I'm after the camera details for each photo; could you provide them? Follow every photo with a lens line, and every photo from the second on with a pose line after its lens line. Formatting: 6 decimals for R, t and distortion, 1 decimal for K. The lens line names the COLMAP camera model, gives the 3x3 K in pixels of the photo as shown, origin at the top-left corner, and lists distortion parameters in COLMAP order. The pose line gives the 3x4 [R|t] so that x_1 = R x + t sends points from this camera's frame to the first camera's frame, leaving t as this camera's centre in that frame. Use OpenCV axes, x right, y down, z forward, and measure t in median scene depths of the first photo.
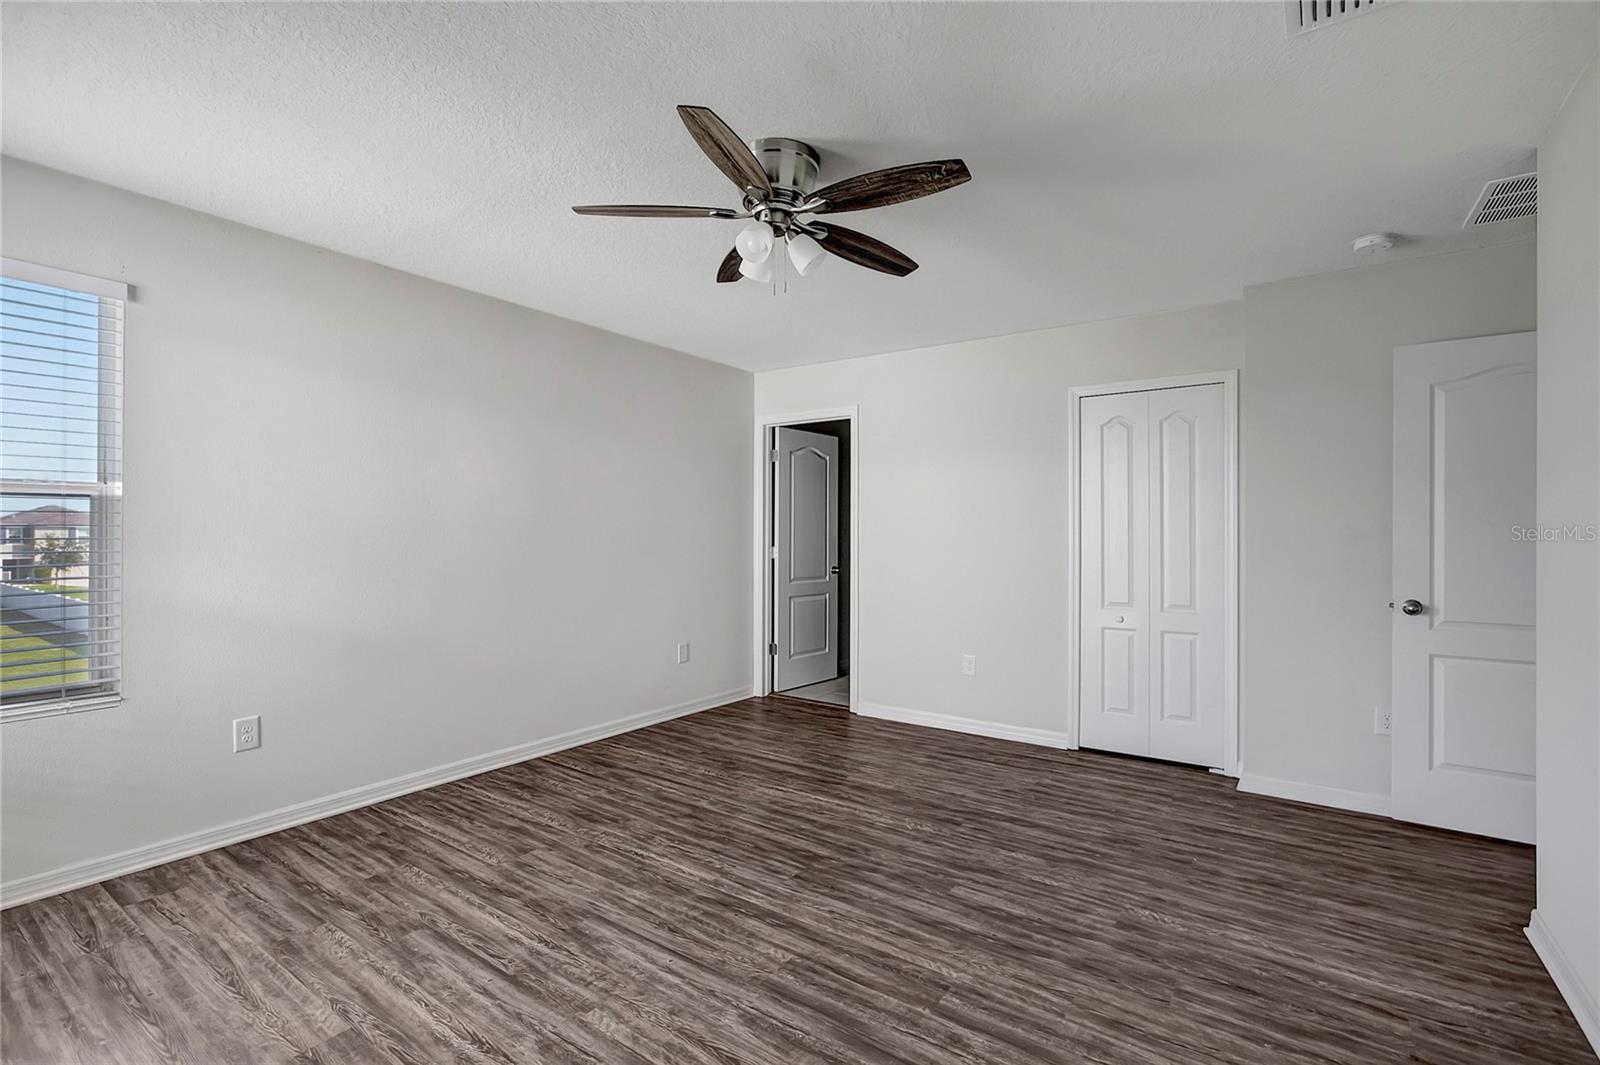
lens RADIAL K [[729.2, 0, 782.5], [0, 729.2, 529.9], [0, 0, 1]] dist [-0.023660, 0.012035]
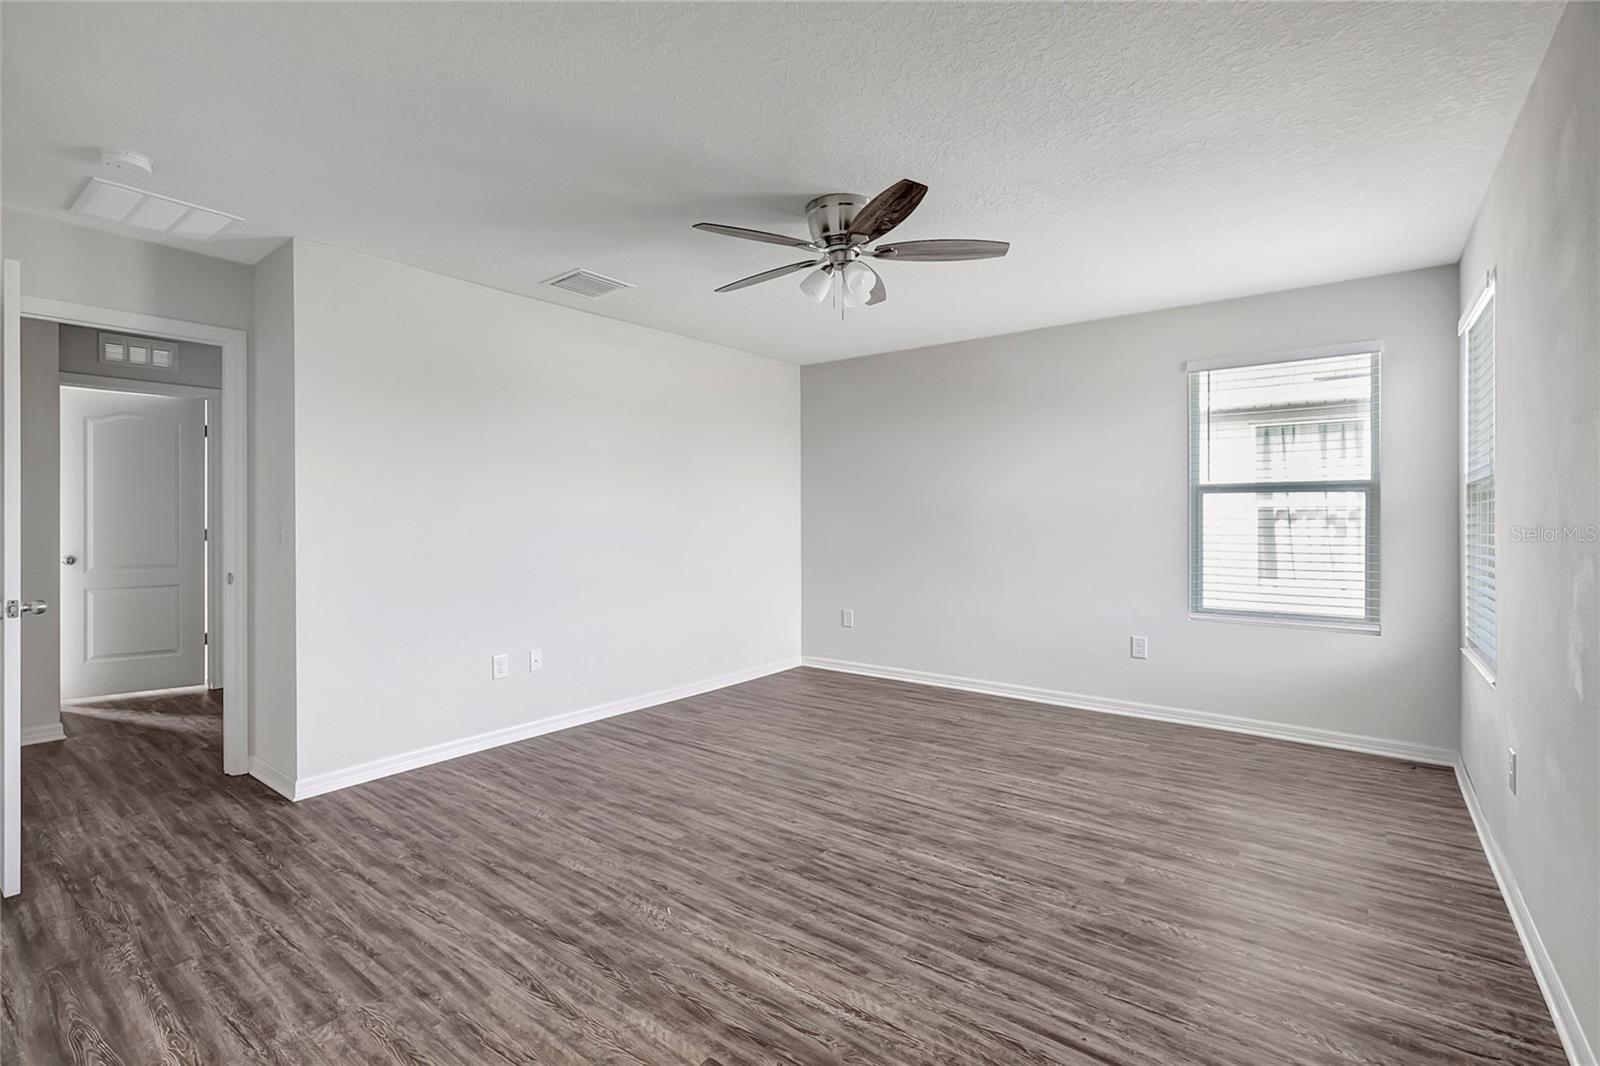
lens RADIAL K [[729.2, 0, 783.6], [0, 729.2, 530.5], [0, 0, 1]] dist [-0.023660, 0.012035]
pose [[-0.999245, -0.006186, 0.038365, 0.038615], [-0.005783, 0.999927, 0.010627, 0.016711], [-0.038427, 0.010397, -0.999207, 2.104660]]
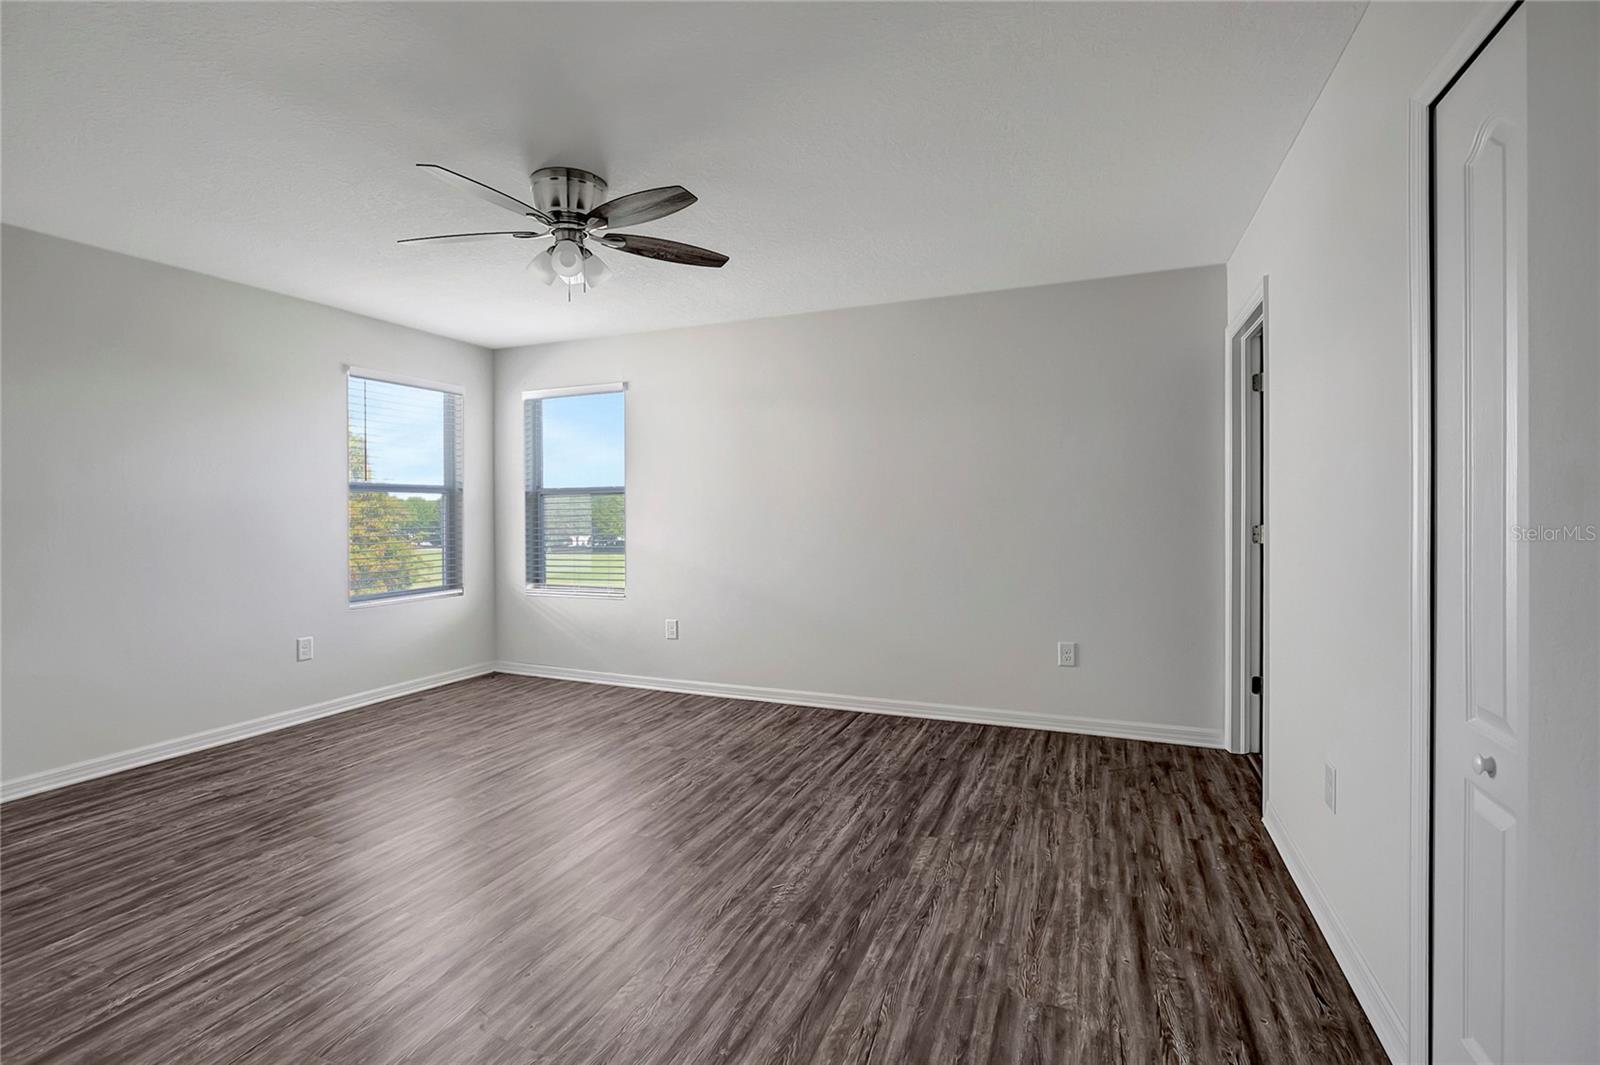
lens RADIAL K [[729.2, 0, 790.9], [0, 729.2, 516.2], [0, 0, 1]] dist [-0.023660, 0.012035]
pose [[0.226242, 0.000412, -0.974071, 1.124874], [0.012716, 0.999913, 0.003376, 0.019677], [0.973988, -0.013150, 0.226217, 1.028819]]
